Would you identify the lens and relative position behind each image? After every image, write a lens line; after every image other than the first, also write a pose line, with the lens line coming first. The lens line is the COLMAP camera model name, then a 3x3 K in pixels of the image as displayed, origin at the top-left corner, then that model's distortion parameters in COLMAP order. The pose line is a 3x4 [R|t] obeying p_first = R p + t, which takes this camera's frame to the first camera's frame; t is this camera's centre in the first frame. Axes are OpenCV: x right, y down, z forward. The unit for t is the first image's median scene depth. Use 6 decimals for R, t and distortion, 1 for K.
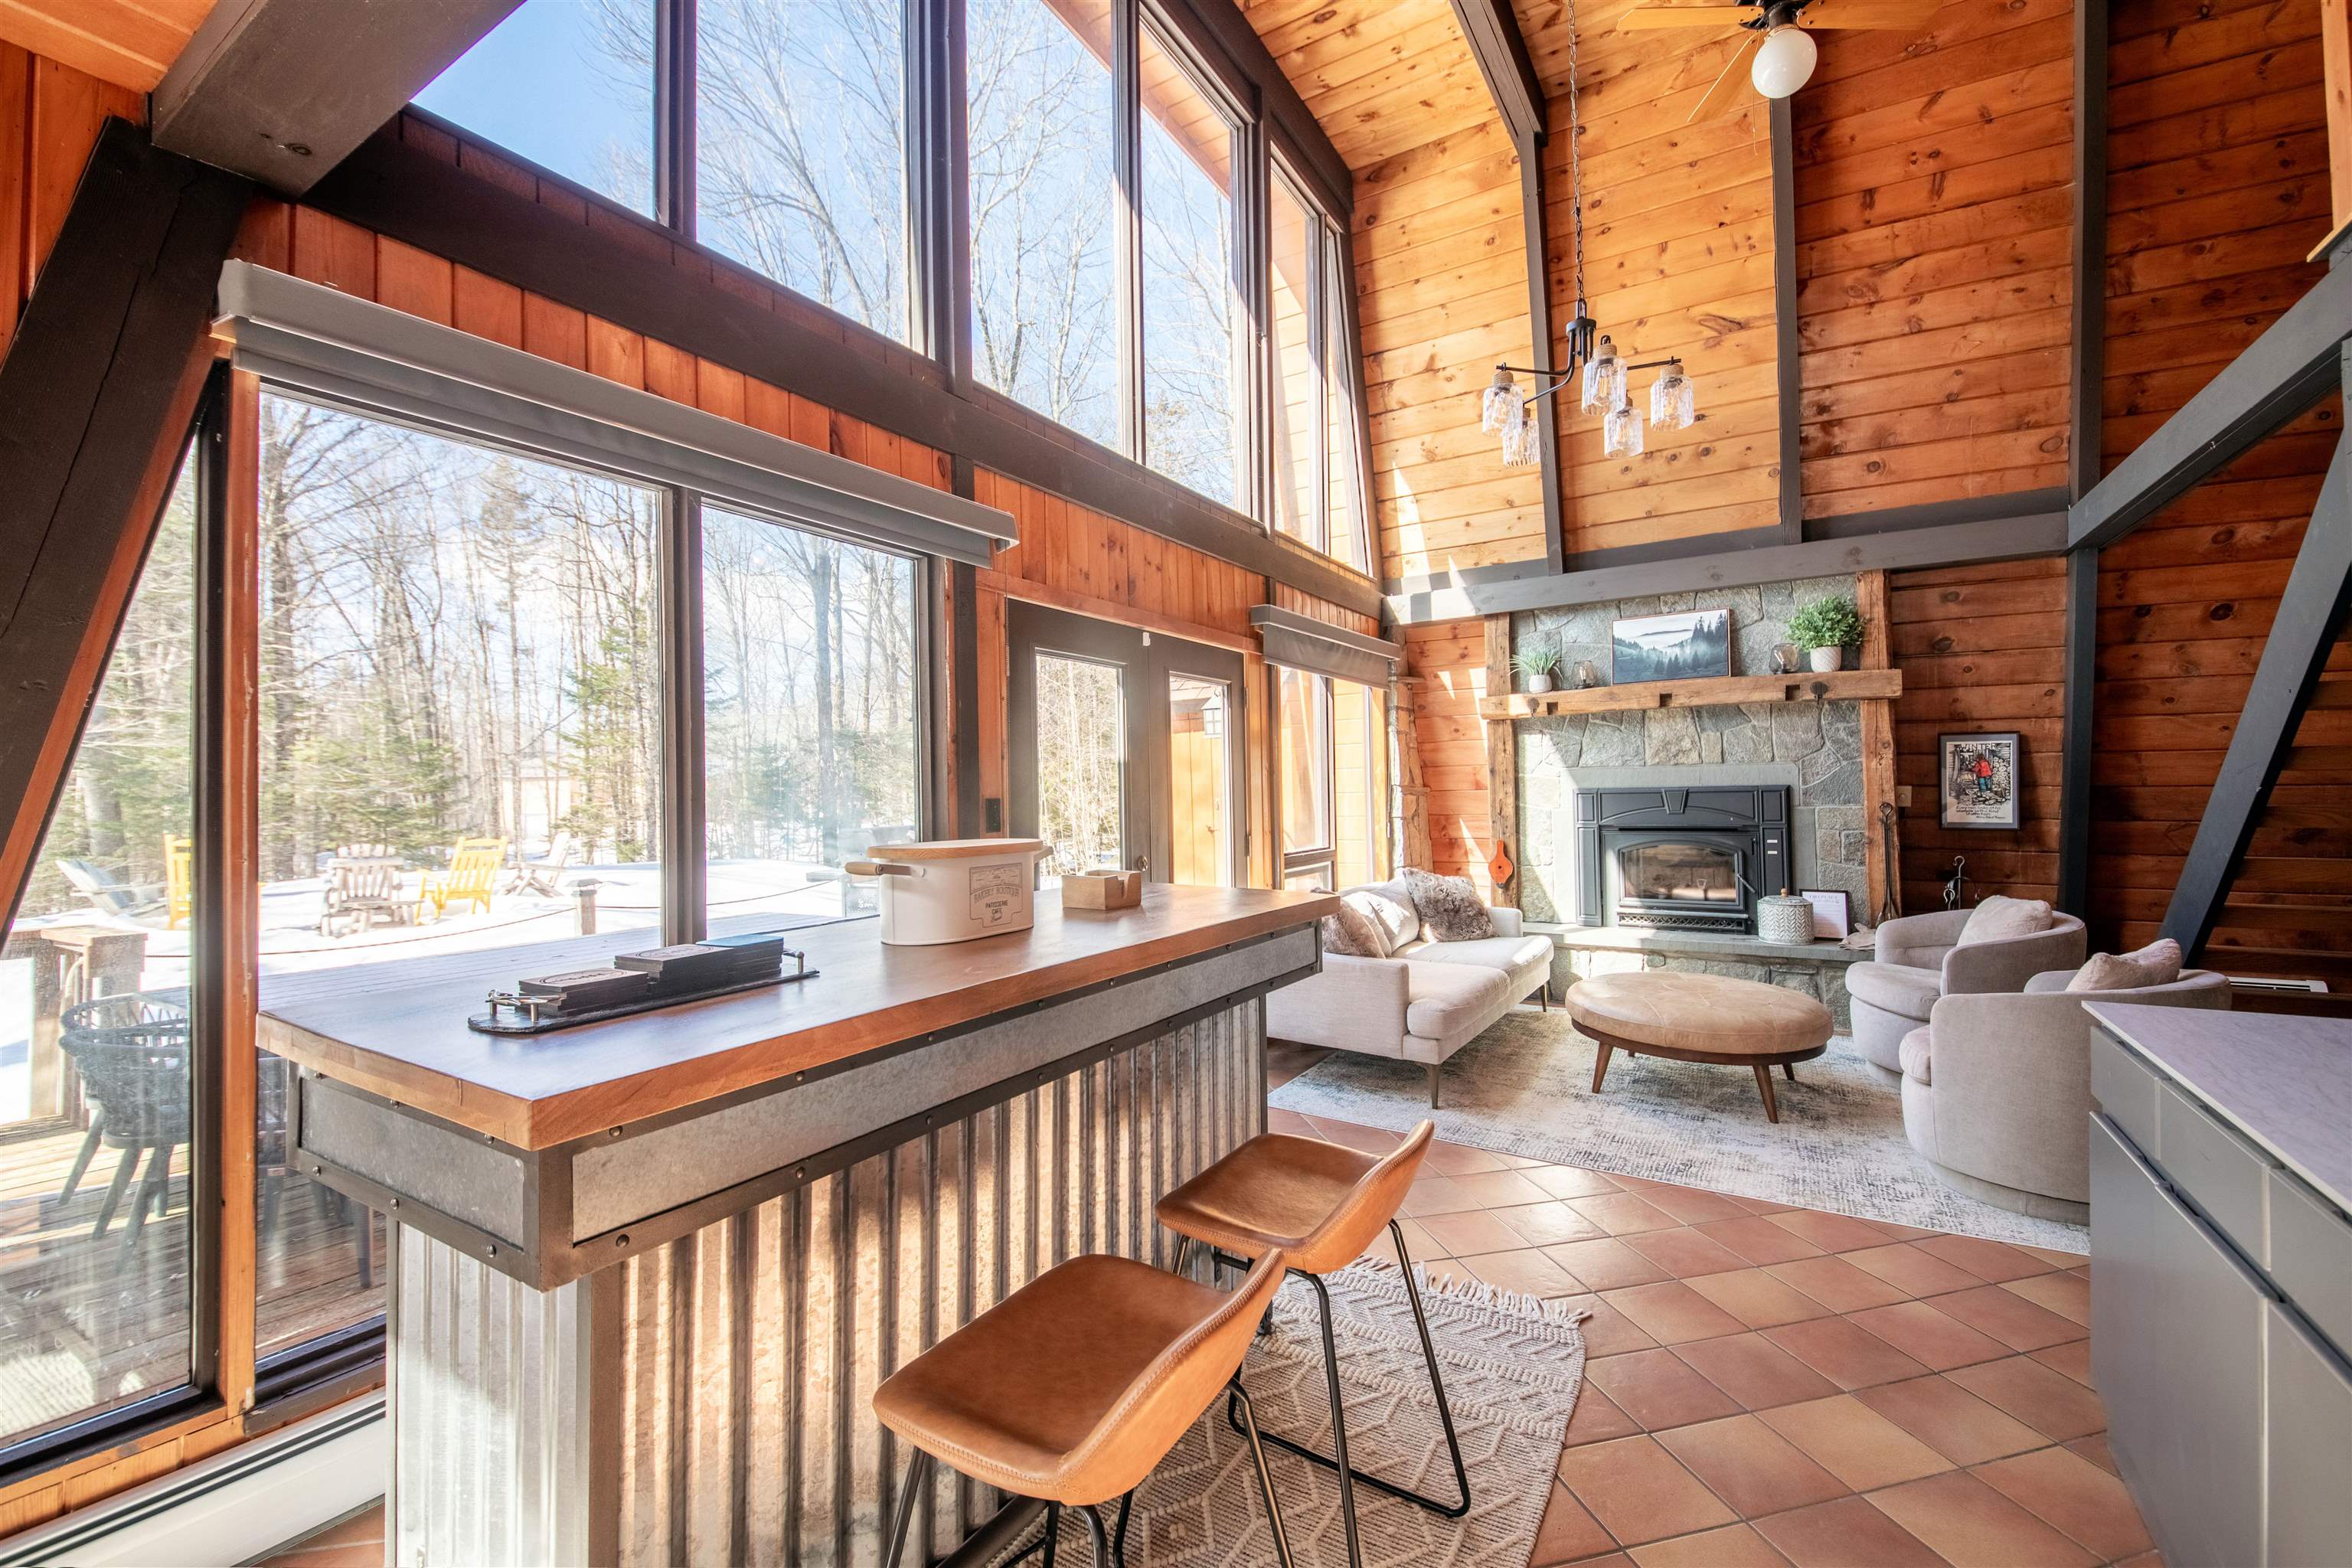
lens RADIAL K [[964.5, 0, 1182.3], [0, 964.5, 786.6], [0, 0, 1]] dist [-0.006654, -0.008687]
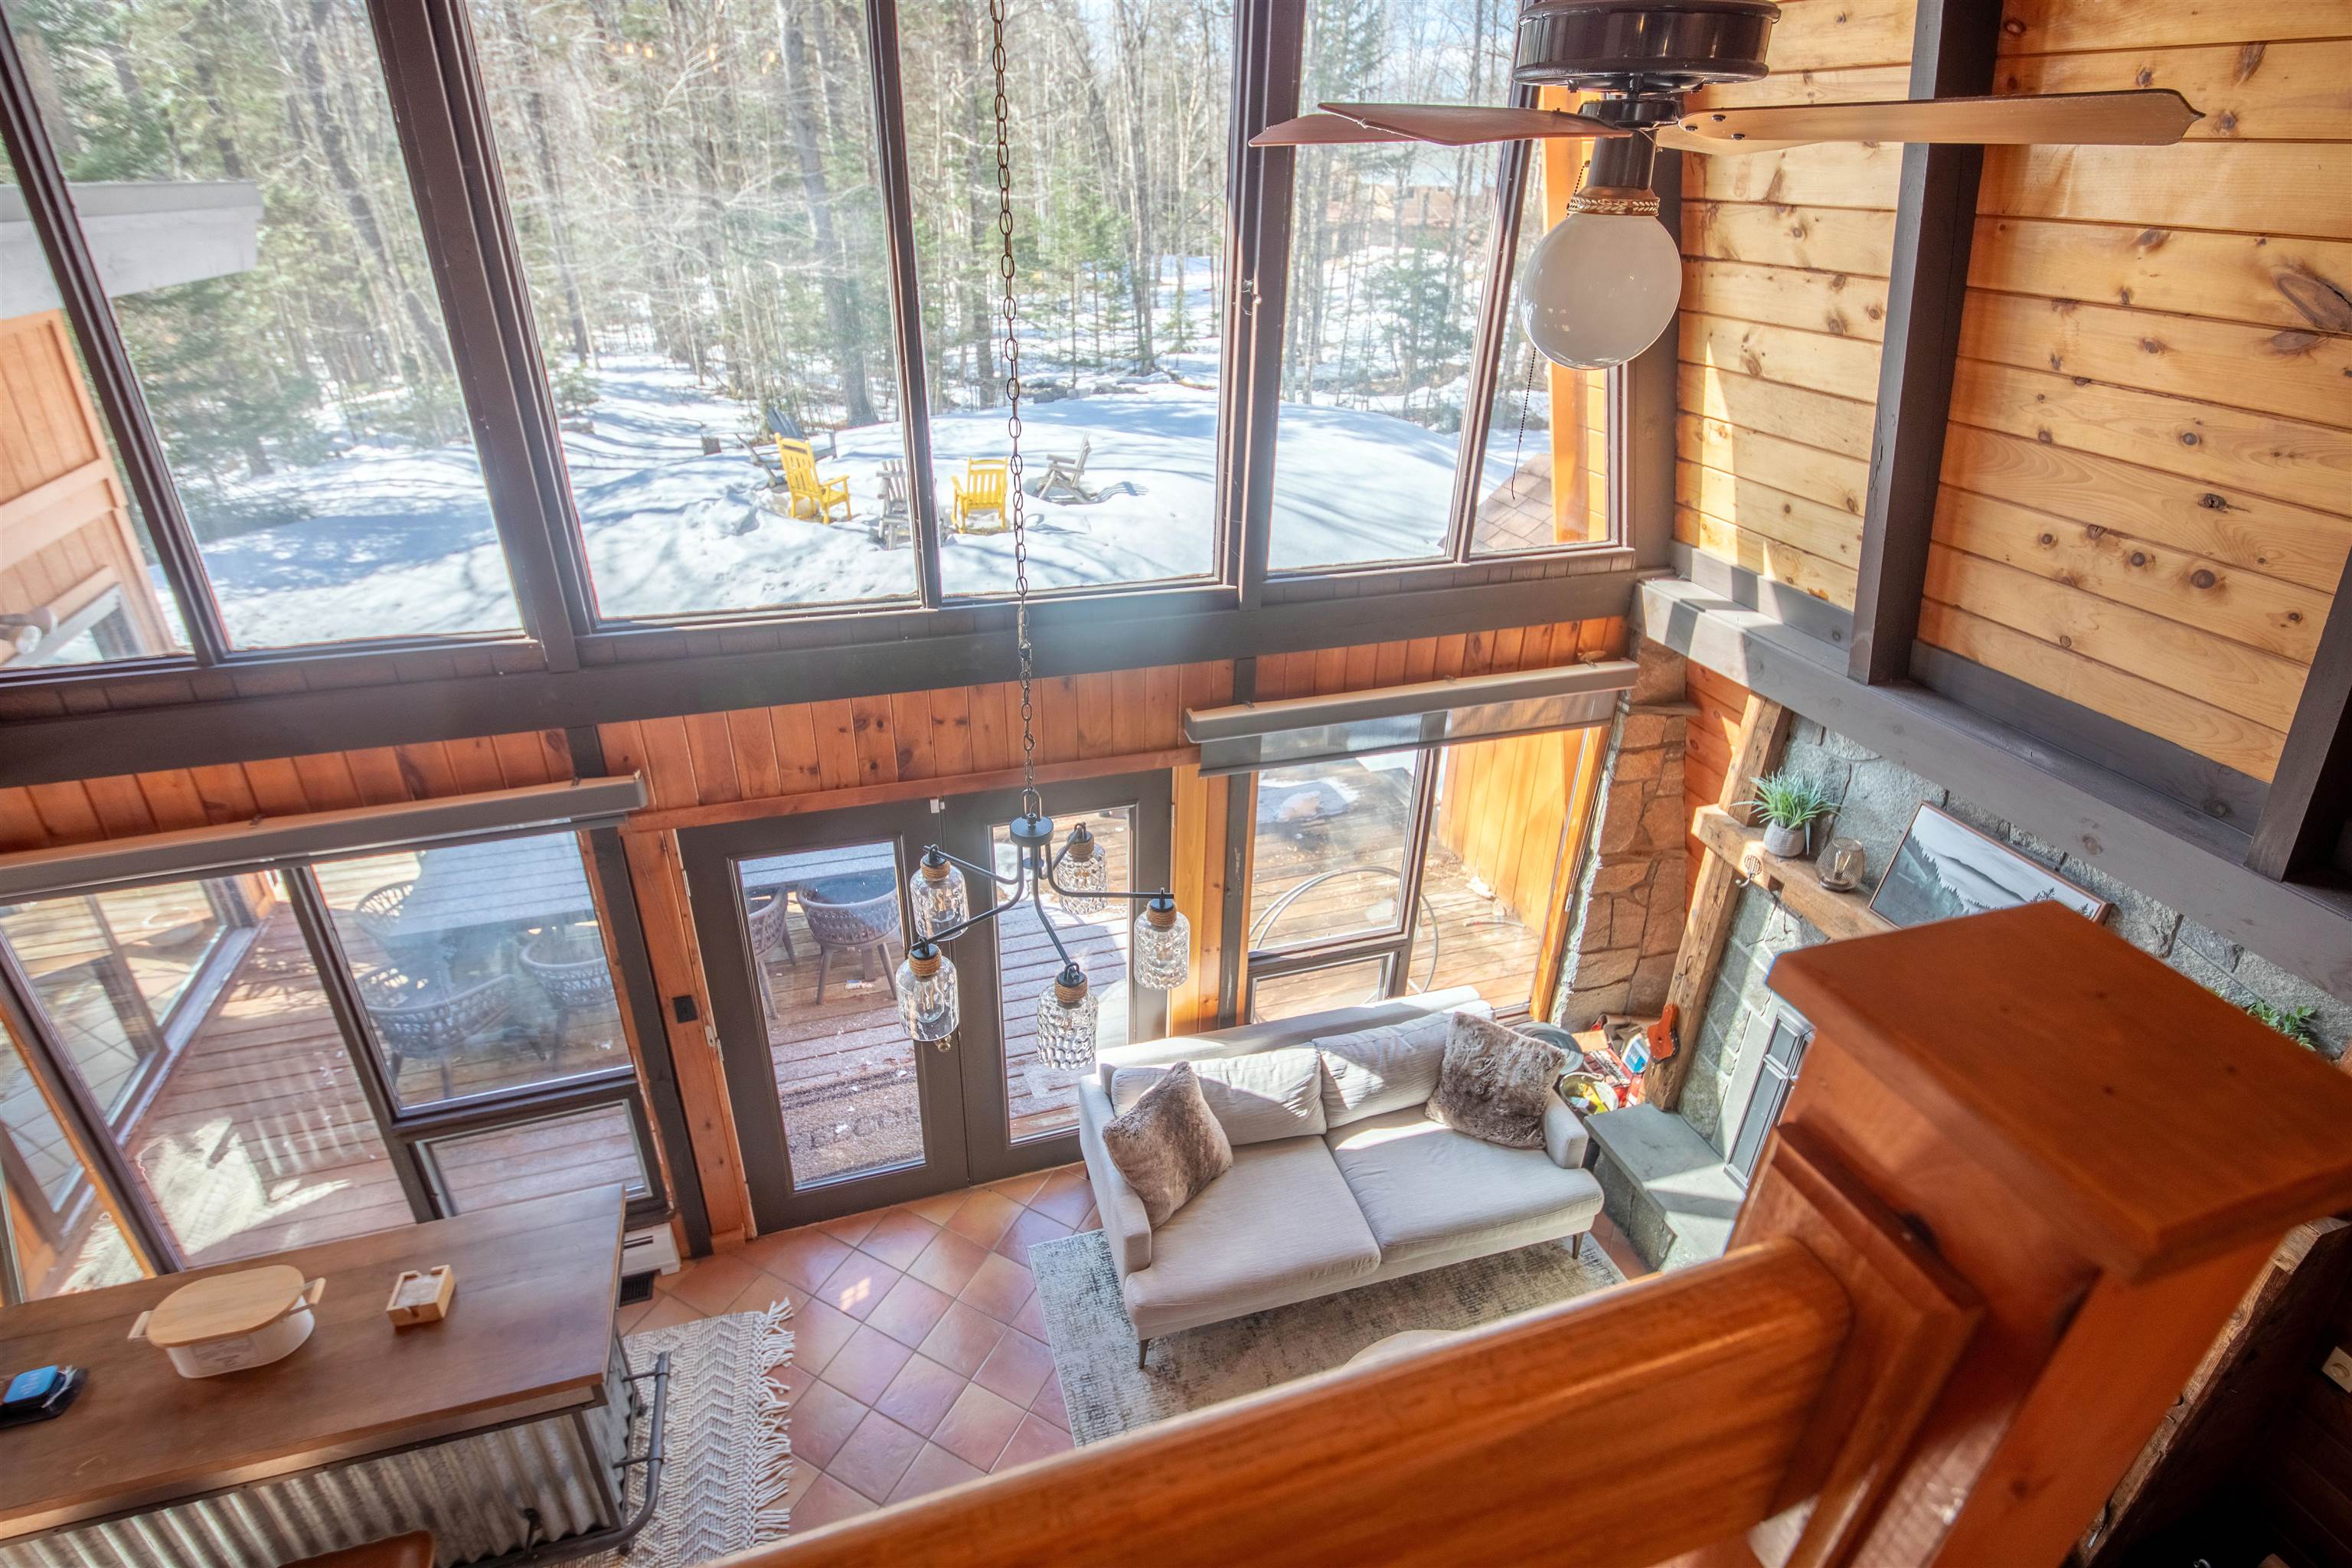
lens RADIAL K [[1171.9, 0, 1181.3], [0, 1171.9, 816.6], [0, 0, 1]] dist [-0.000030, -0.001532]
pose [[0.767773, 0.350418, -0.536406, 0.540310], [-0.046634, 0.865532, 0.498678, -0.525636], [0.639022, -0.357857, 0.680874, 0.326169]]
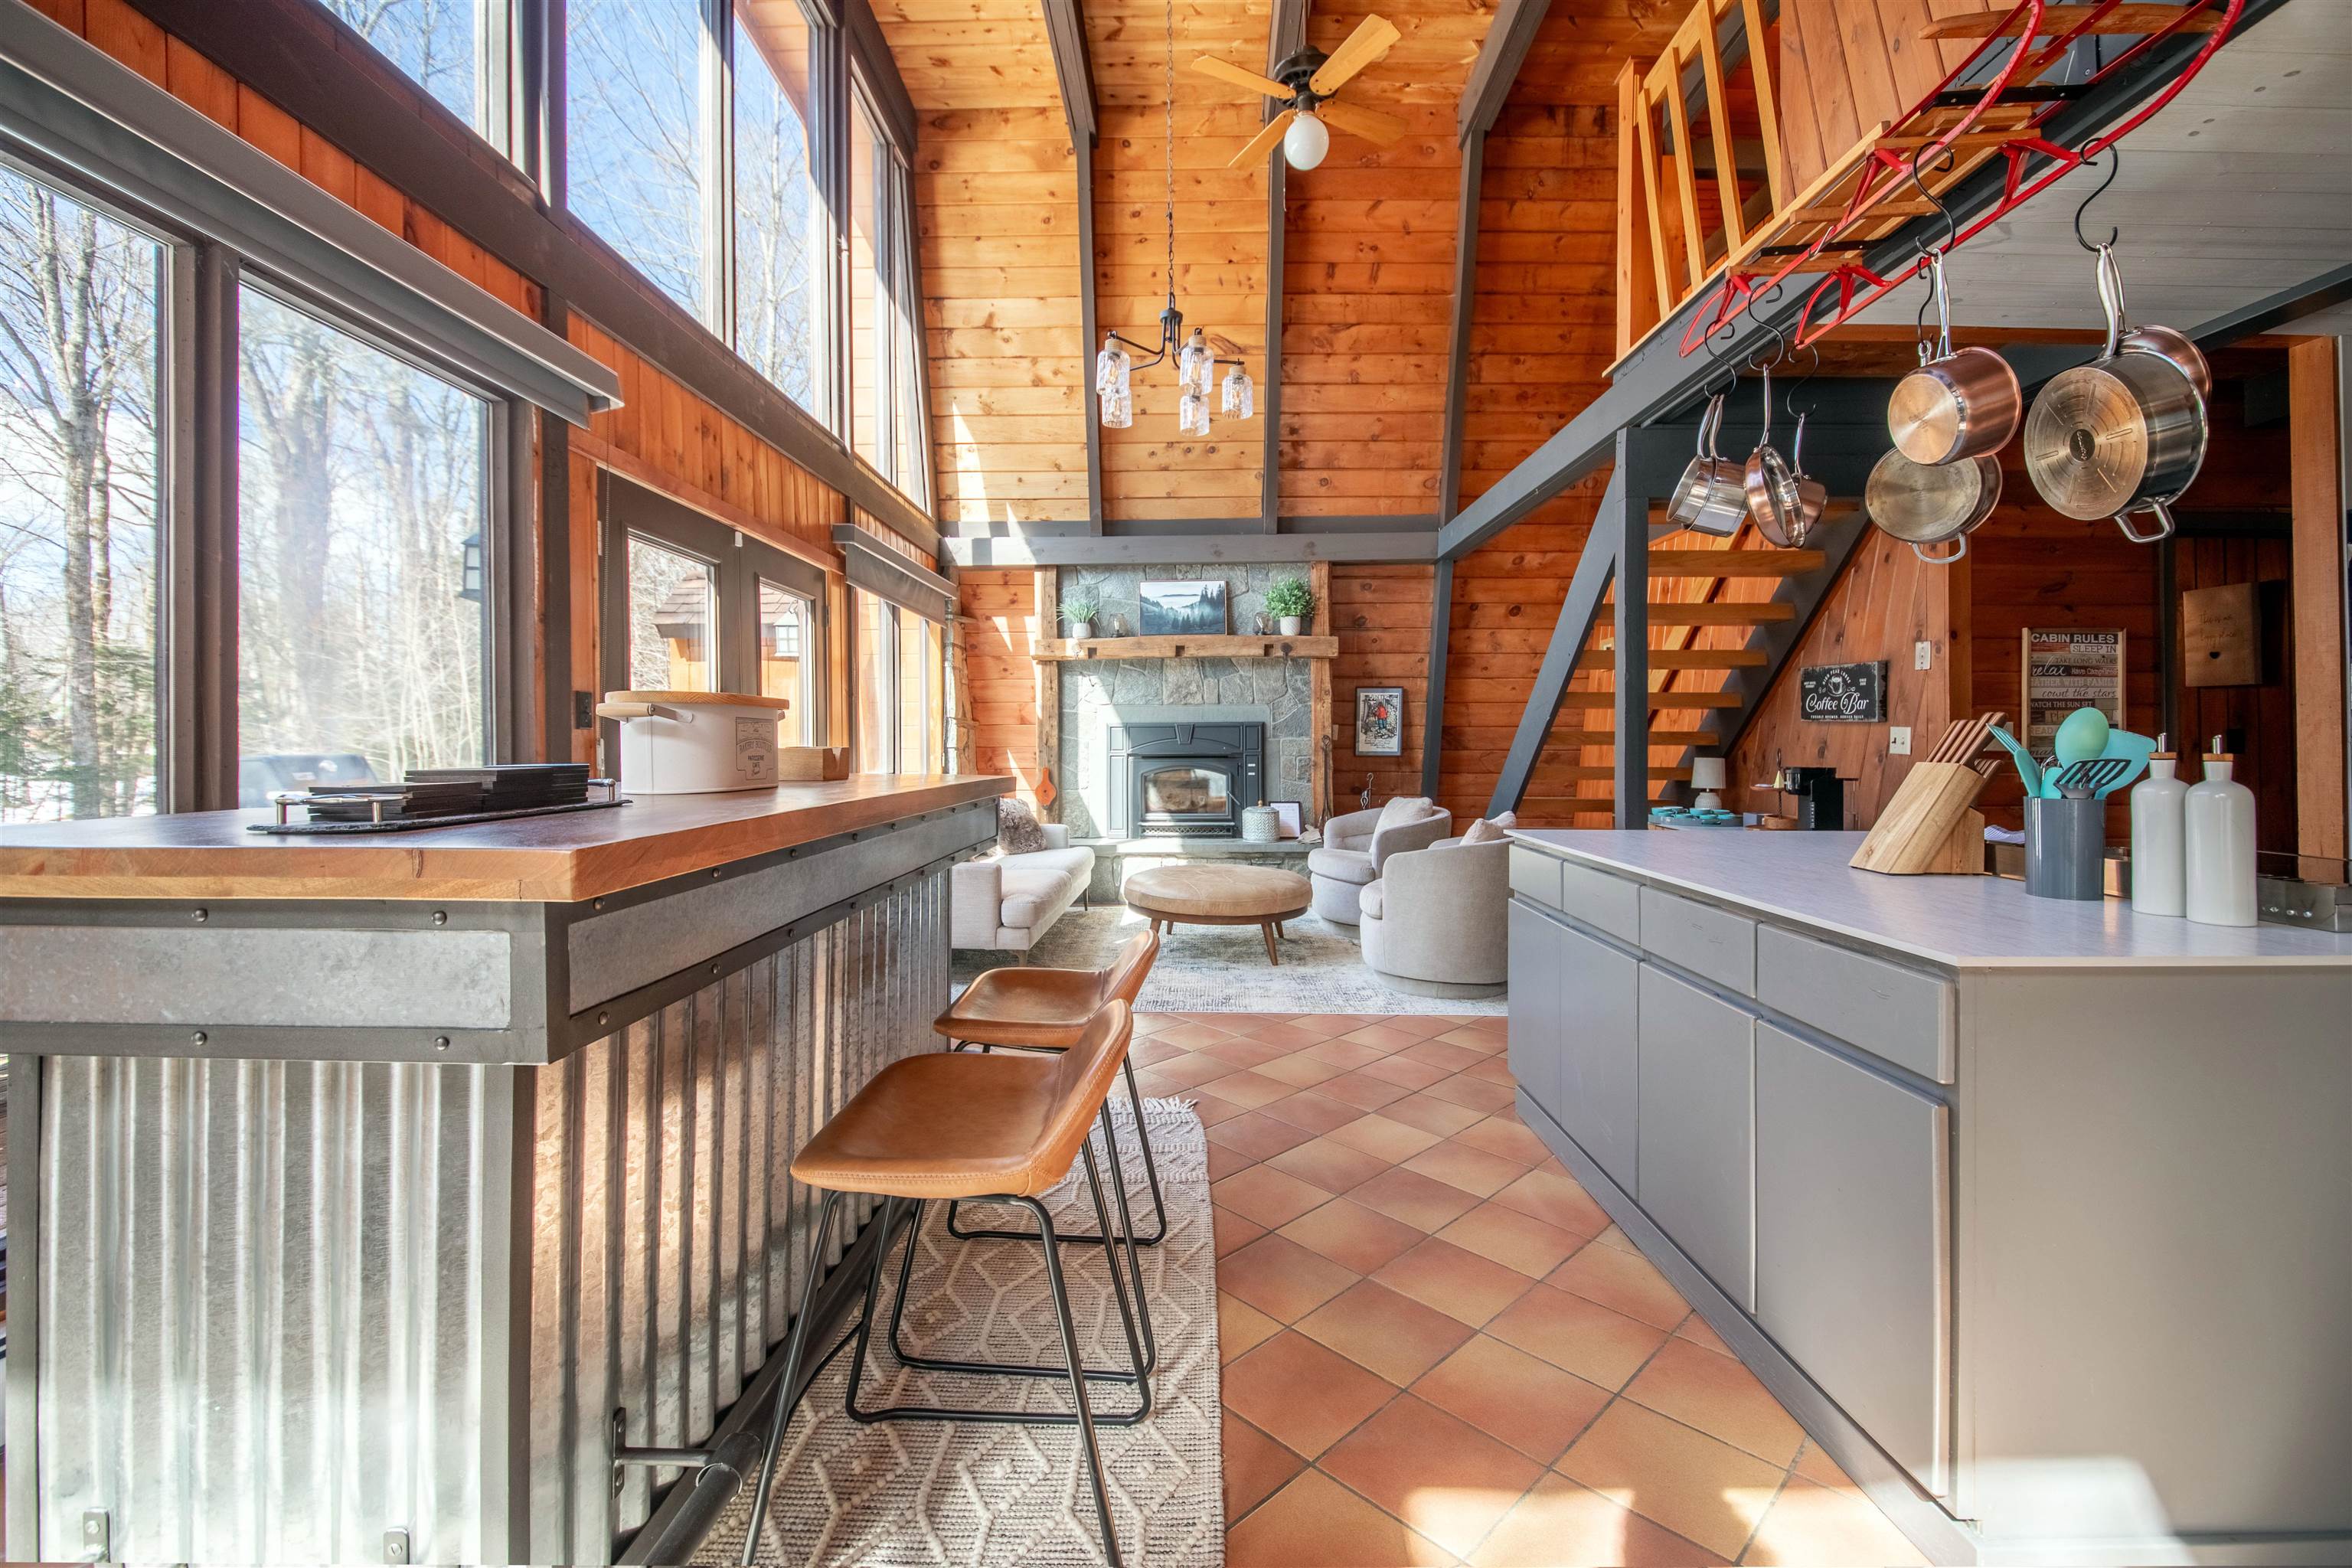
lens RADIAL K [[918.2, 0, 1169.4], [0, 918.2, 796.1], [0, 0, 1]] dist [-0.006439, -0.007546]
pose [[0.866151, -0.013513, 0.499599, -0.099529], [-0.014756, 0.998507, 0.052590, 0.035590], [-0.499564, -0.052922, 0.864659, -0.010009]]
